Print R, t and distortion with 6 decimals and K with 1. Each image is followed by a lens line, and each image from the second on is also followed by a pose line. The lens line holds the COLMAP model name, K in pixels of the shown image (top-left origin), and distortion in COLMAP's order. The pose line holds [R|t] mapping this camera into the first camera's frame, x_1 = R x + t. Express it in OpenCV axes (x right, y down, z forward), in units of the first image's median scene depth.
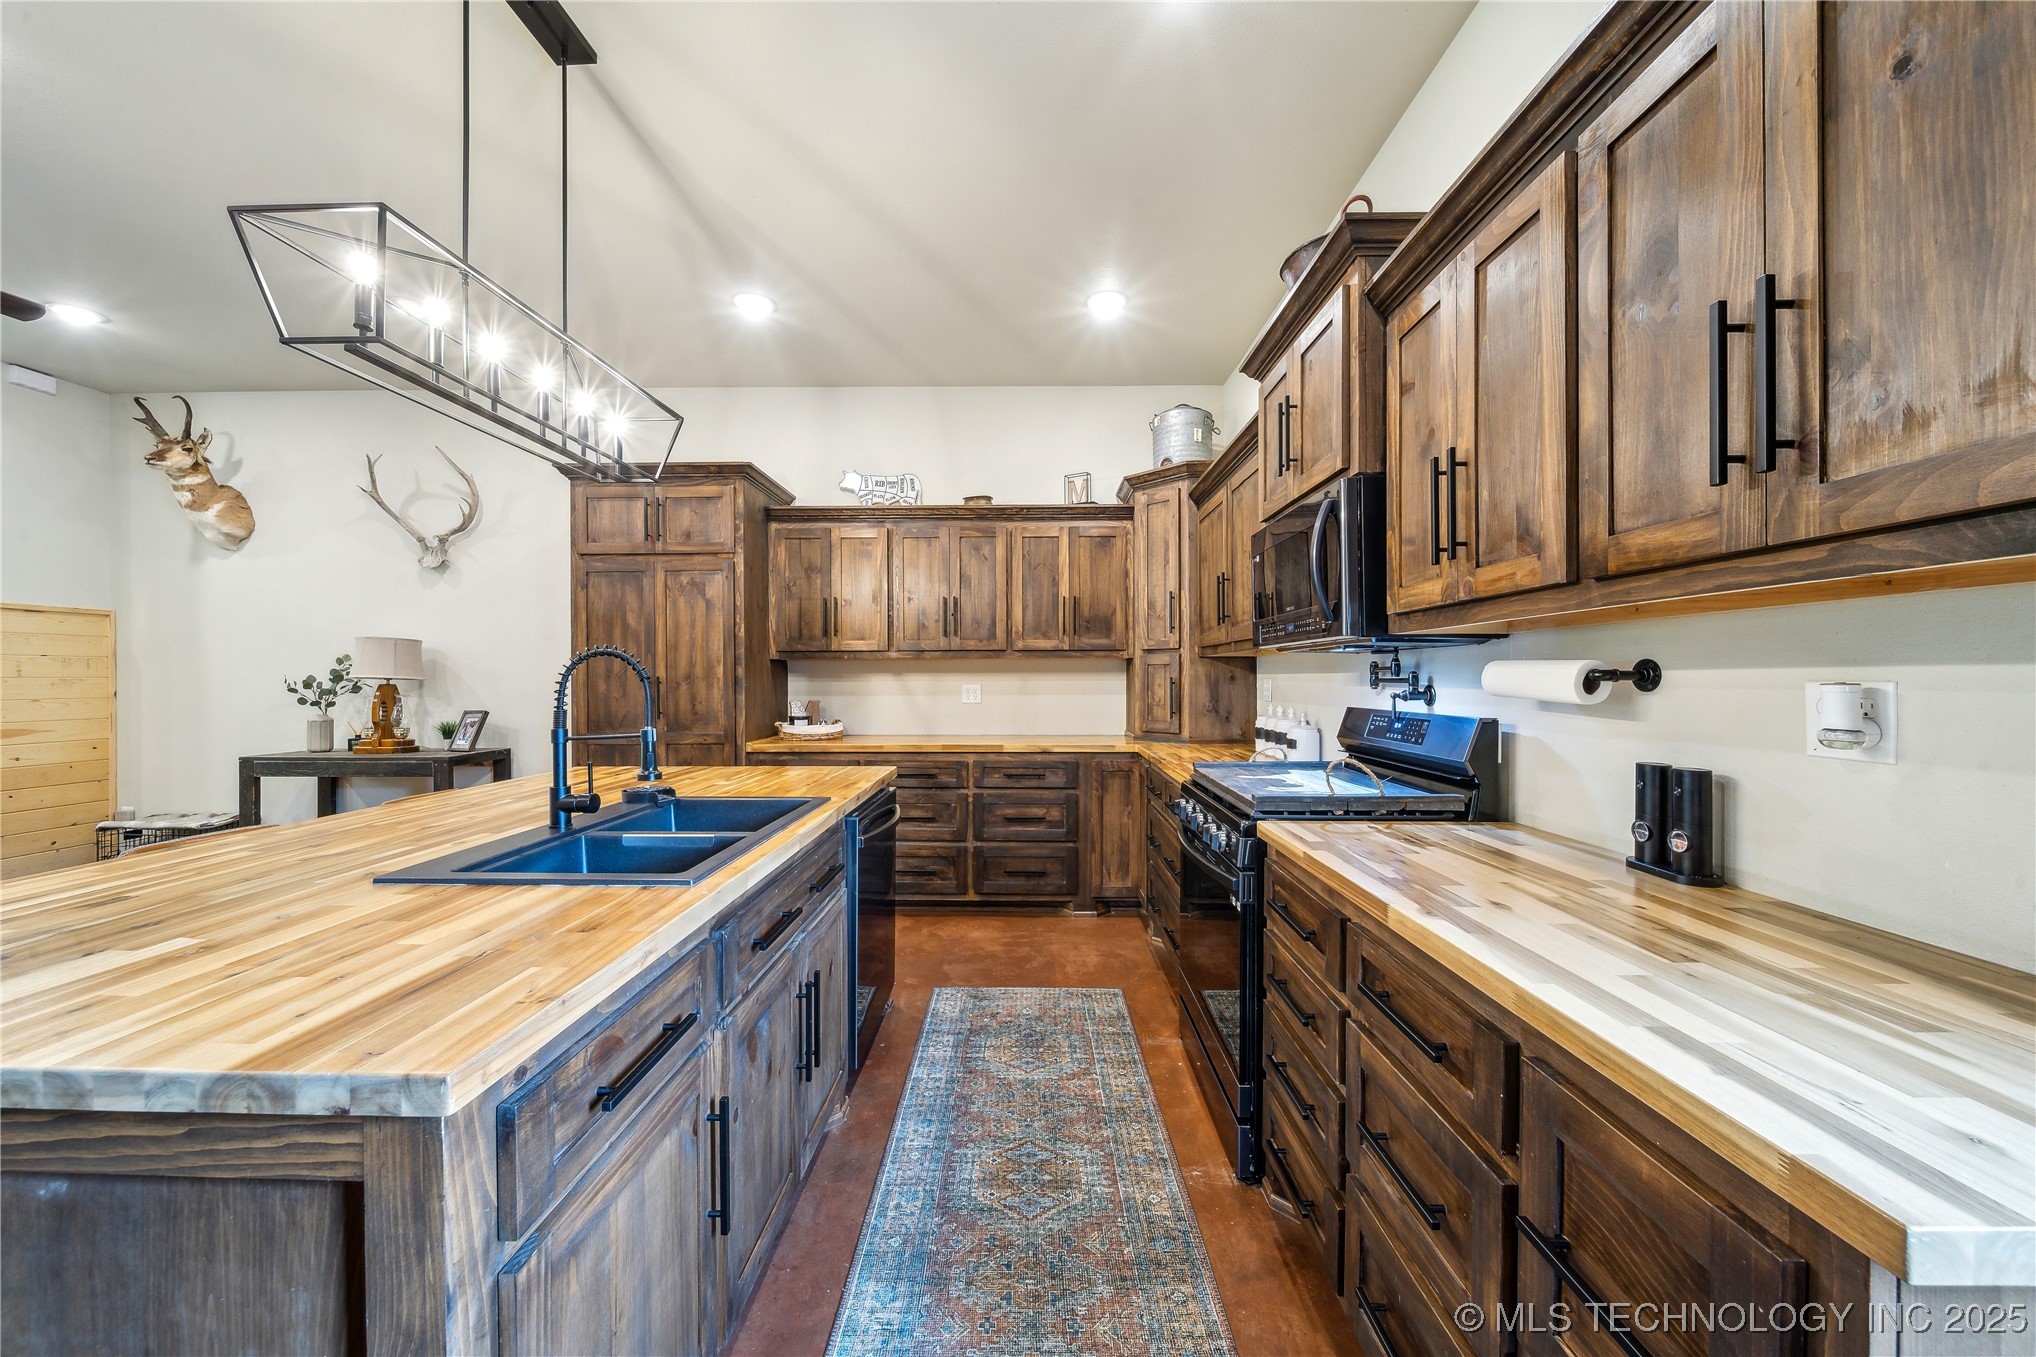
lens RADIAL K [[722.8, 0, 1019.6], [0, 722.8, 681.7], [0, 0, 1]] dist [-0.001385, -0.001387]
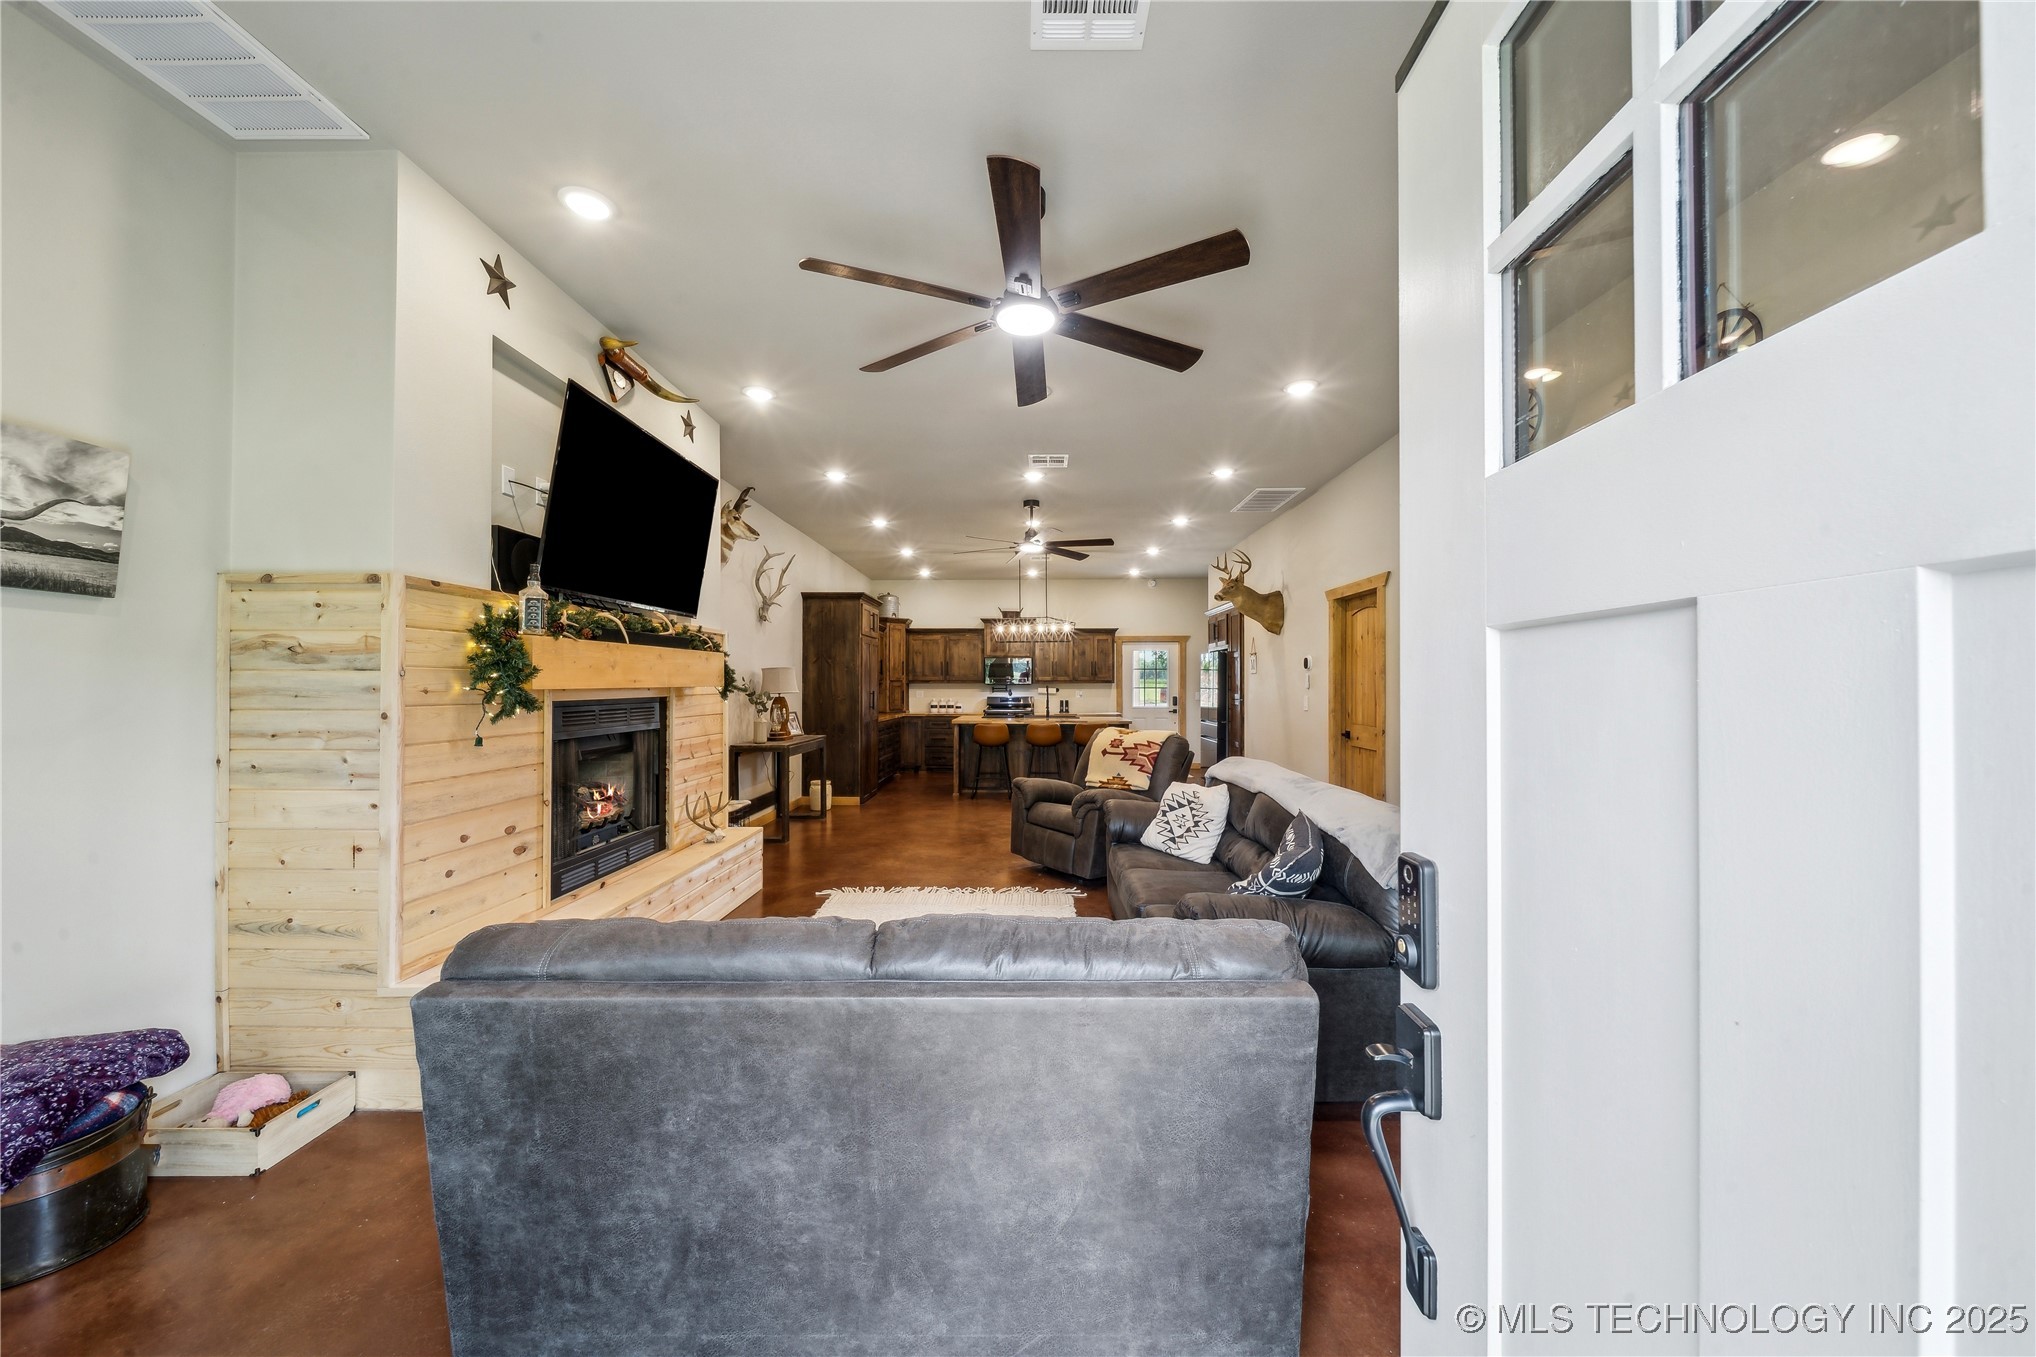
lens RADIAL K [[722.8, 0, 1017.9], [0, 722.8, 678.6], [0, 0, 1]] dist [-0.001385, -0.001387]
pose [[0.003260, 0.011548, 0.999928, -2.767242], [0.004503, 0.999923, -0.011563, -0.017101], [-0.999985, 0.004540, 0.003208, 0.531467]]
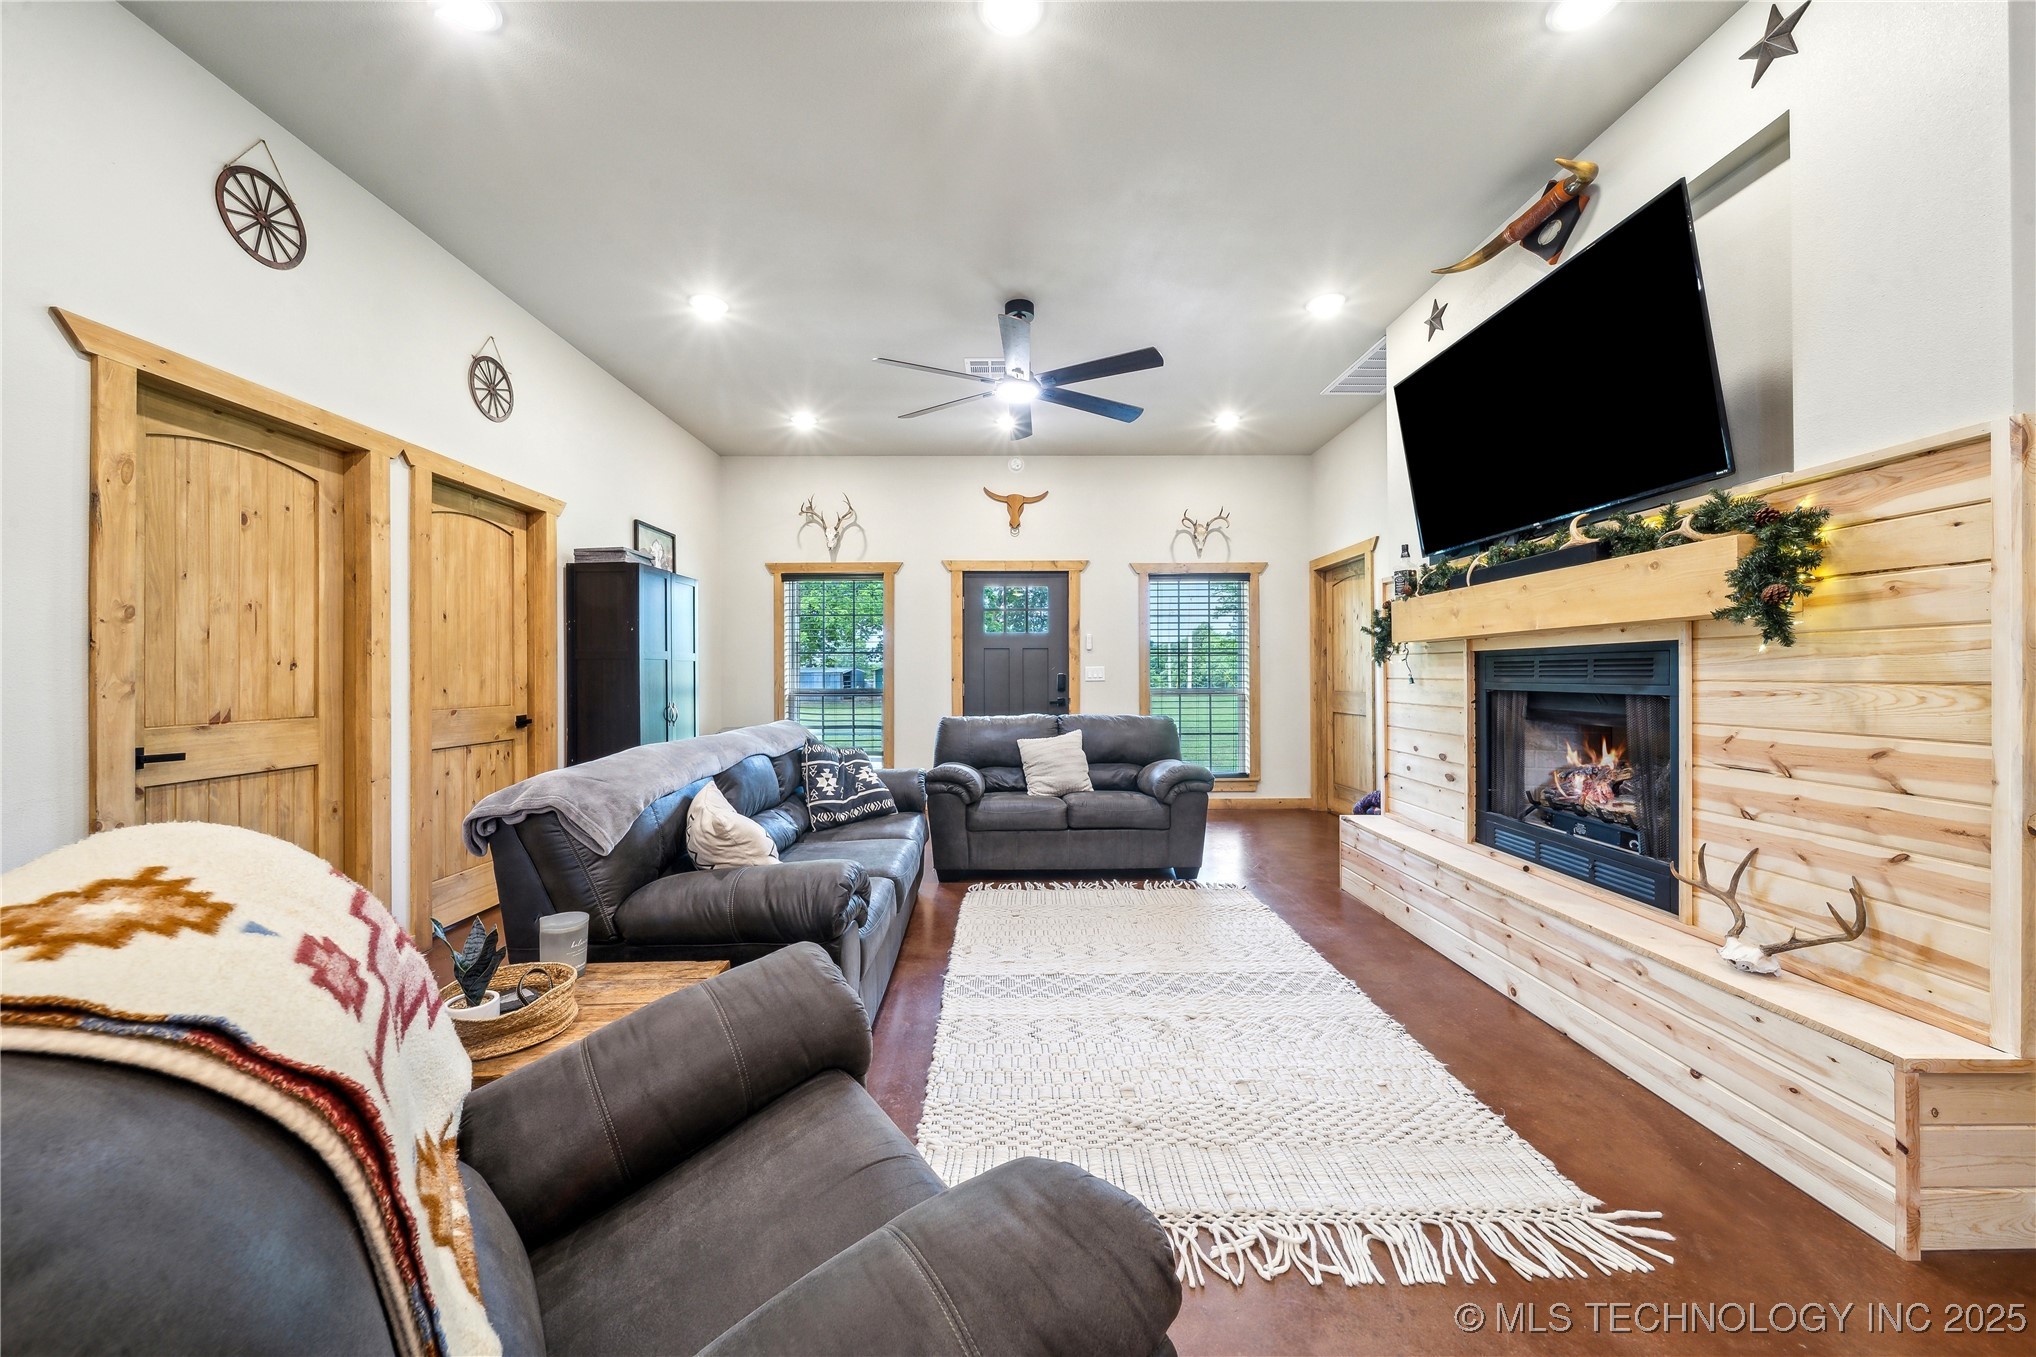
lens RADIAL K [[722.8, 0, 1017.6], [0, 722.8, 664.7], [0, 0, 1]] dist [-0.001385, -0.001387]
pose [[0.026086, -0.007230, -0.999634, -1.136007], [-0.004055, 0.999965, -0.007338, 0.020670], [0.999651, 0.004245, 0.026055, 0.499696]]
